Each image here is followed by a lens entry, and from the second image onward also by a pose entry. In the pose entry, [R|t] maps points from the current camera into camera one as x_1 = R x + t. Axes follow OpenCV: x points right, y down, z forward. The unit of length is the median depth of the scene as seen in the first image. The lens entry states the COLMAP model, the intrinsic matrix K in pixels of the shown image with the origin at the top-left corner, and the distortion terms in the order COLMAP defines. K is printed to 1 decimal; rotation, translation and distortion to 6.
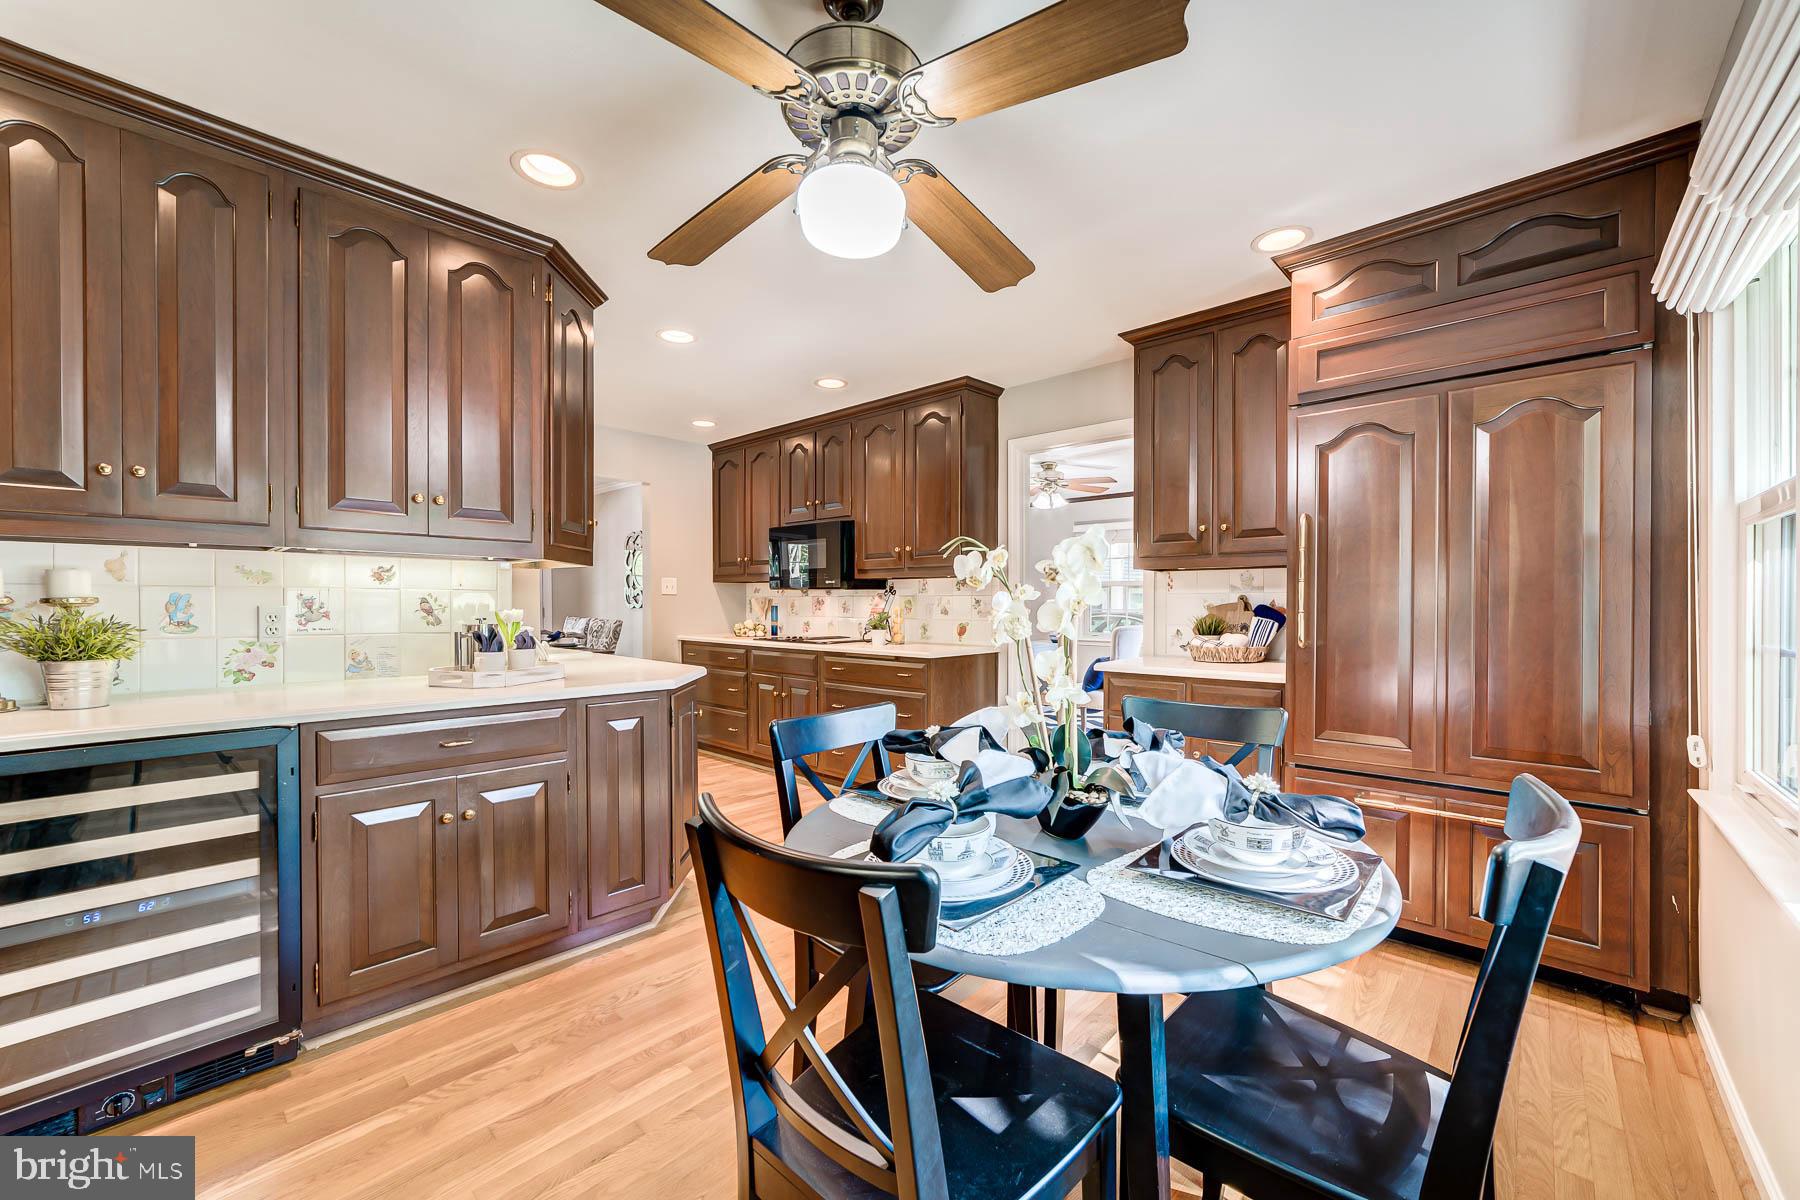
lens RADIAL K [[709.0, 0, 906.1], [0, 709.0, 602.3], [0, 0, 1]] dist [-0.016468, 0.001655]
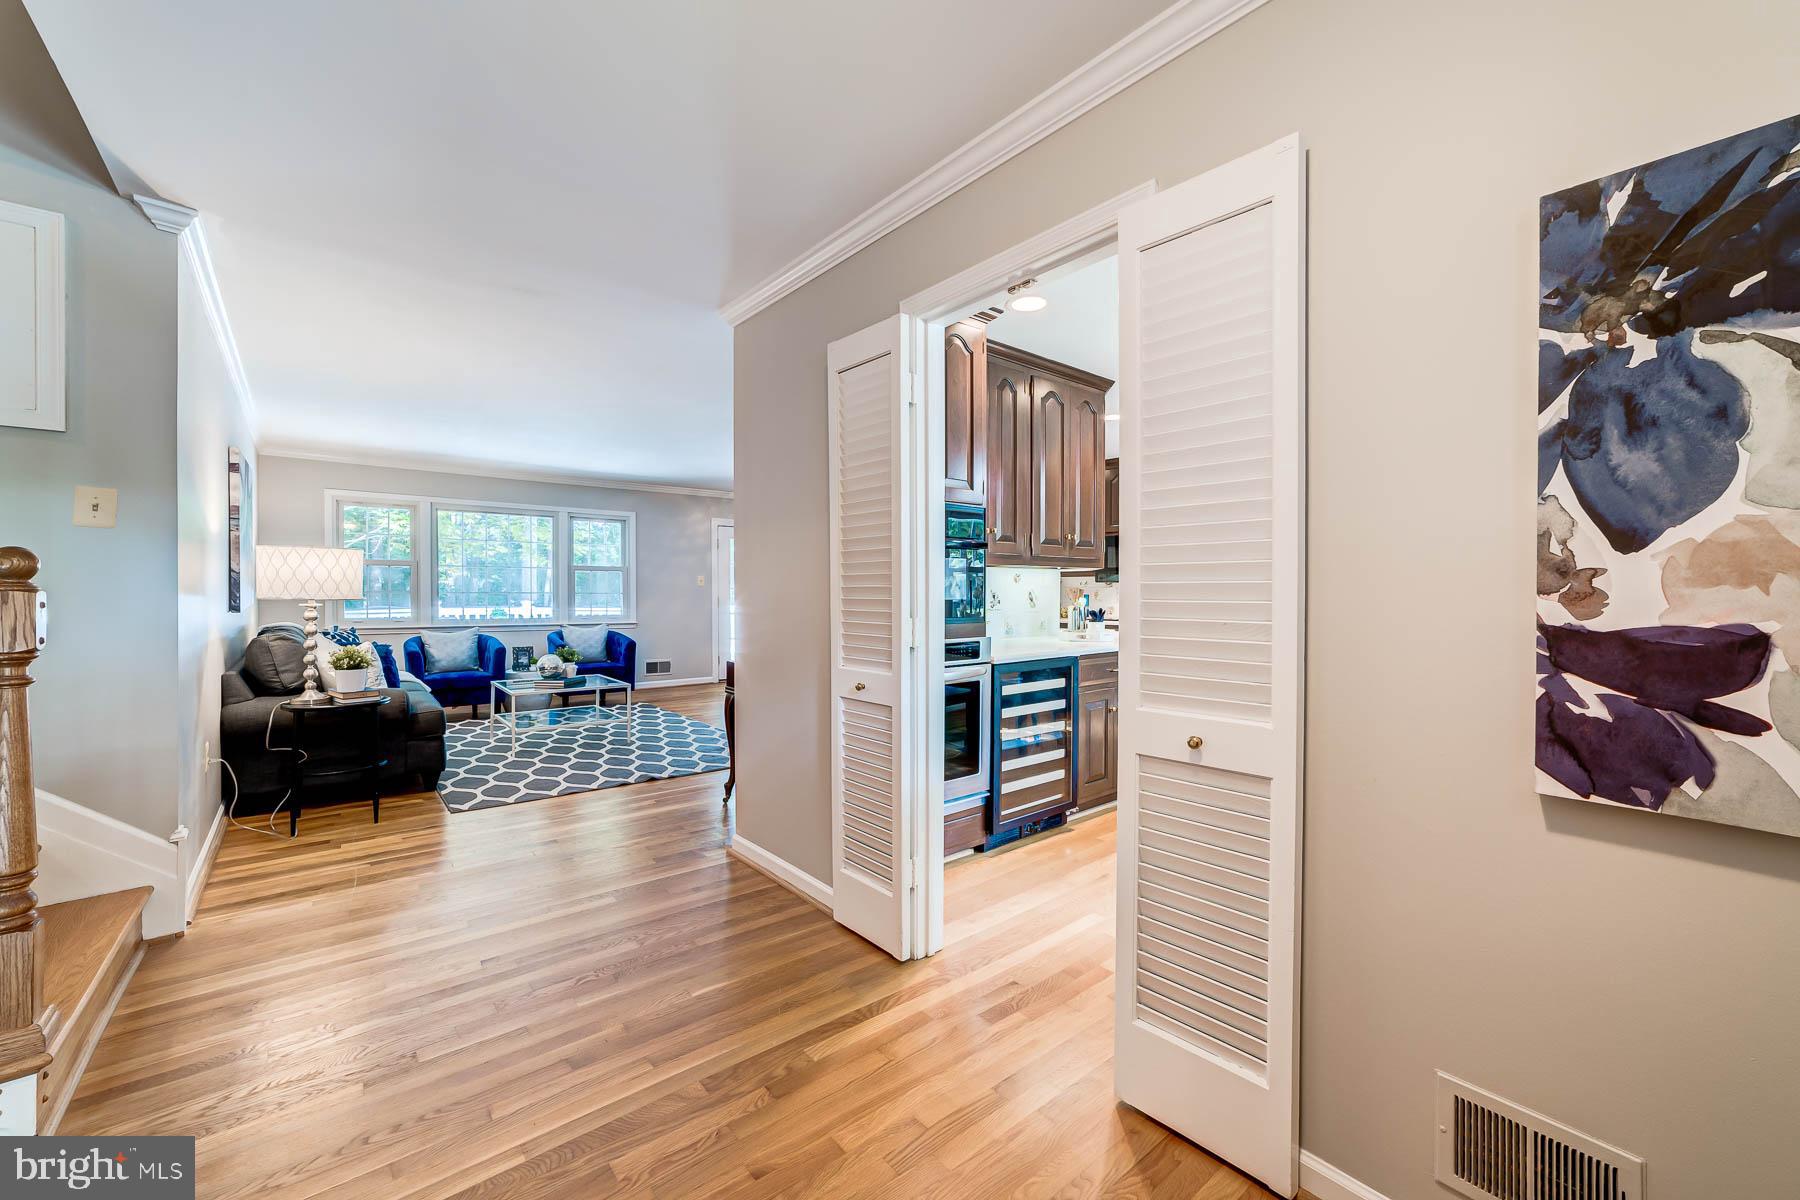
lens RADIAL K [[709.0, 0, 894.7], [0, 709.0, 597.3], [0, 0, 1]] dist [-0.016468, 0.001655]
pose [[0.991281, 0.023292, -0.129688, -0.340148], [-0.022023, 0.999695, 0.011212, -0.002174], [0.129909, -0.008258, 0.991491, -0.324902]]
